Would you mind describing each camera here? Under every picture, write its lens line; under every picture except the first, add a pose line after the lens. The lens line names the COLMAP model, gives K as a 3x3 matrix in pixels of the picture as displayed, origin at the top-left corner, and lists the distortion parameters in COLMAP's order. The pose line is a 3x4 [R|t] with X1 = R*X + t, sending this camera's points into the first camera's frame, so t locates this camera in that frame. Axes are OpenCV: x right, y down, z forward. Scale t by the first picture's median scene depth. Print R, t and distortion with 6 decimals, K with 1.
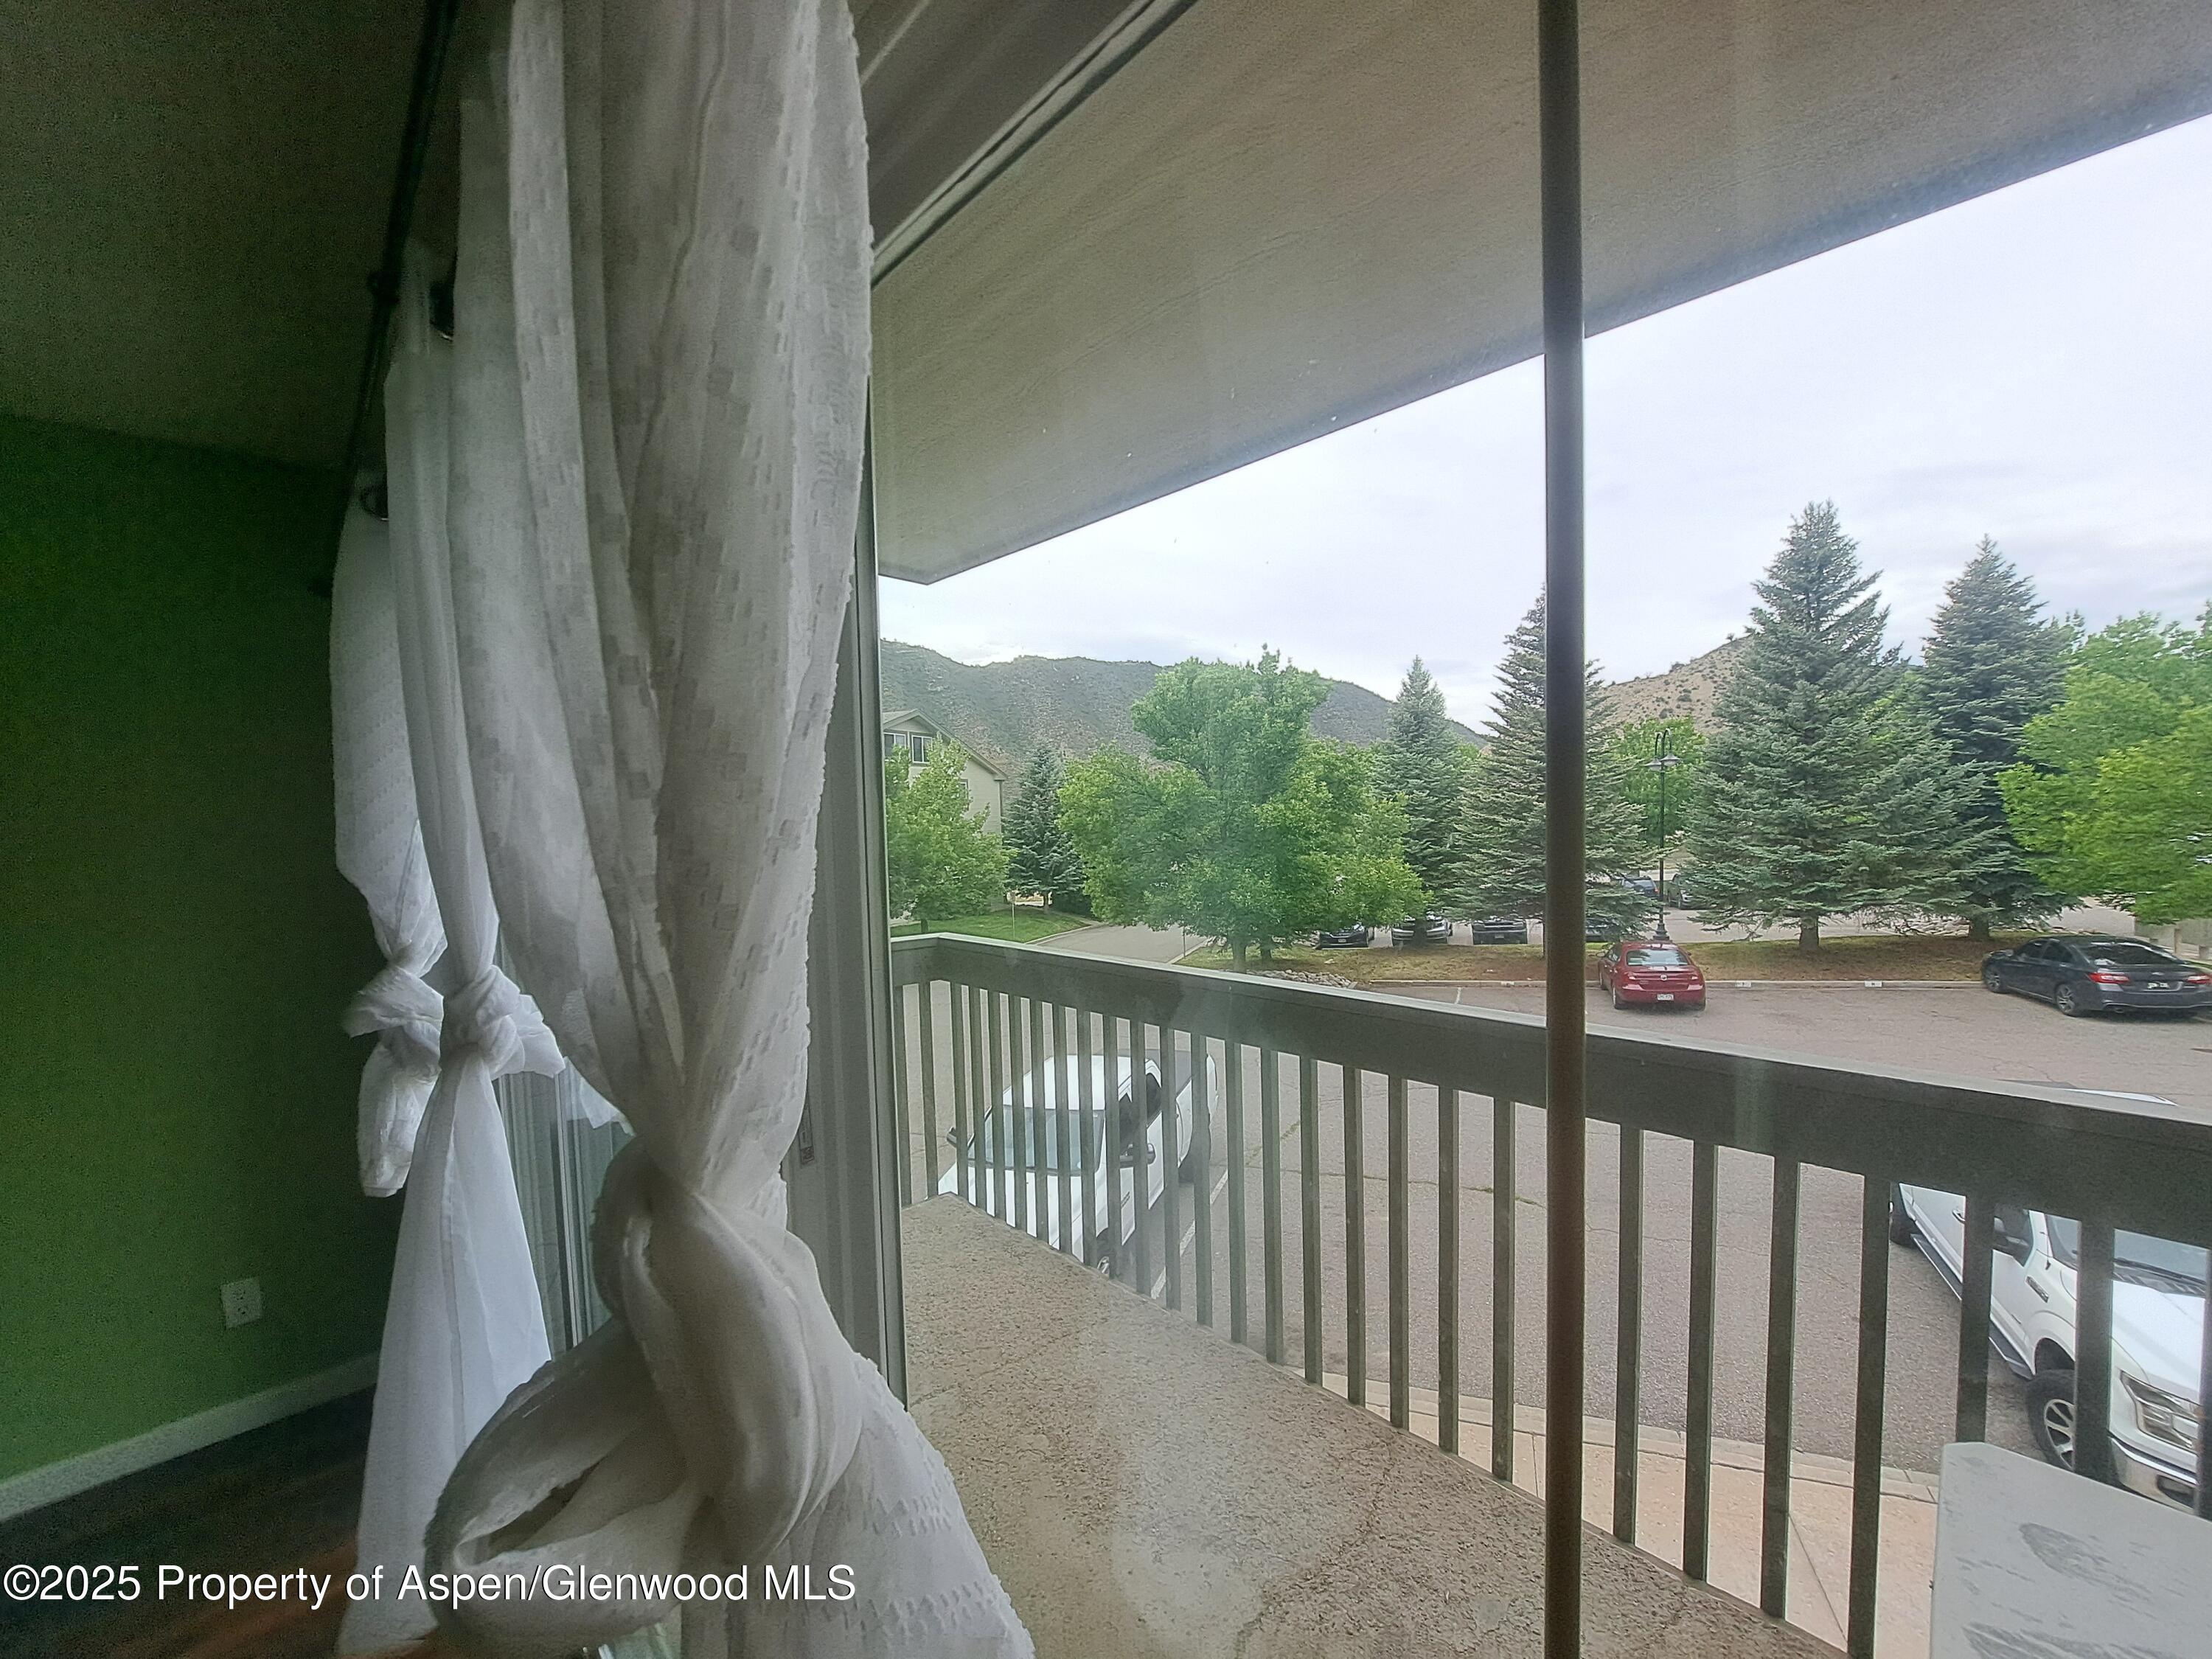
lens RADIAL K [[870.6, 0, 1113.6], [0, 870.6, 851.5], [0, 0, 1]] dist [-0.019132, 0.001400]
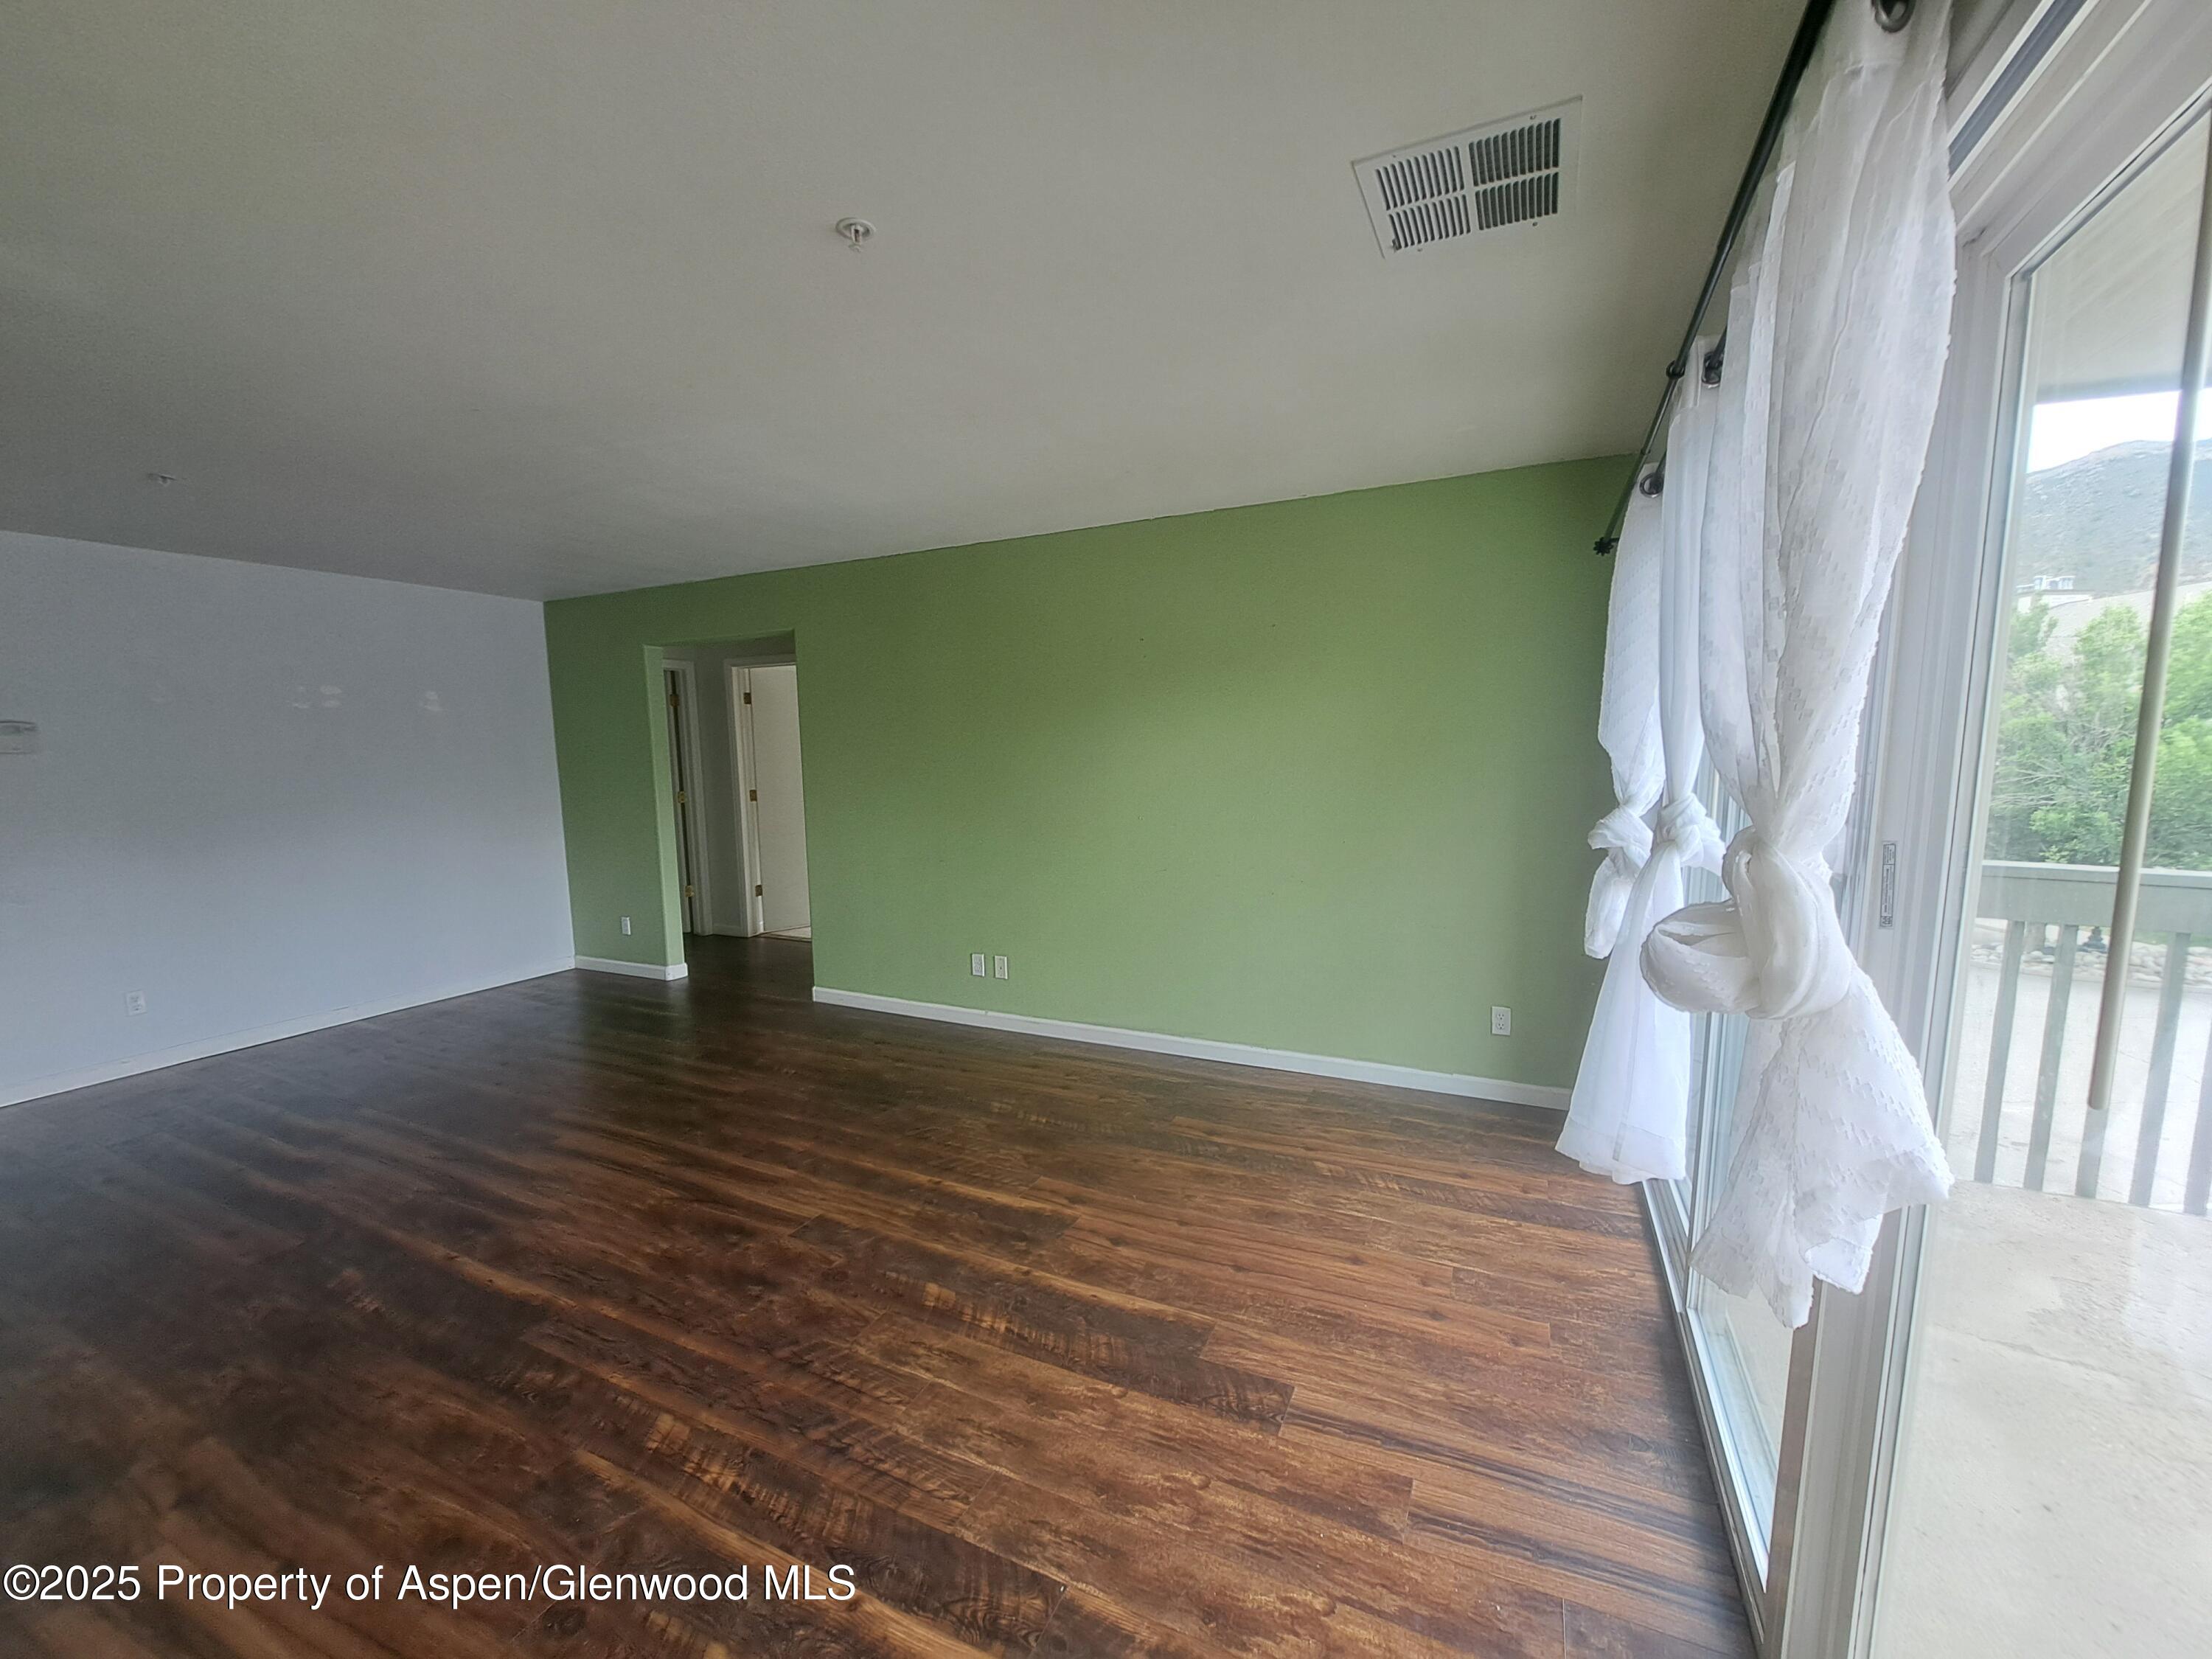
lens RADIAL K [[870.6, 0, 1106.3], [0, 870.6, 850.6], [0, 0, 1]] dist [-0.019132, 0.001400]
pose [[0.342147, 0.140398, -0.929099, 0.433509], [-0.045472, 0.990090, 0.132869, 0.089138], [0.938546, -0.003212, 0.345140, -0.600567]]
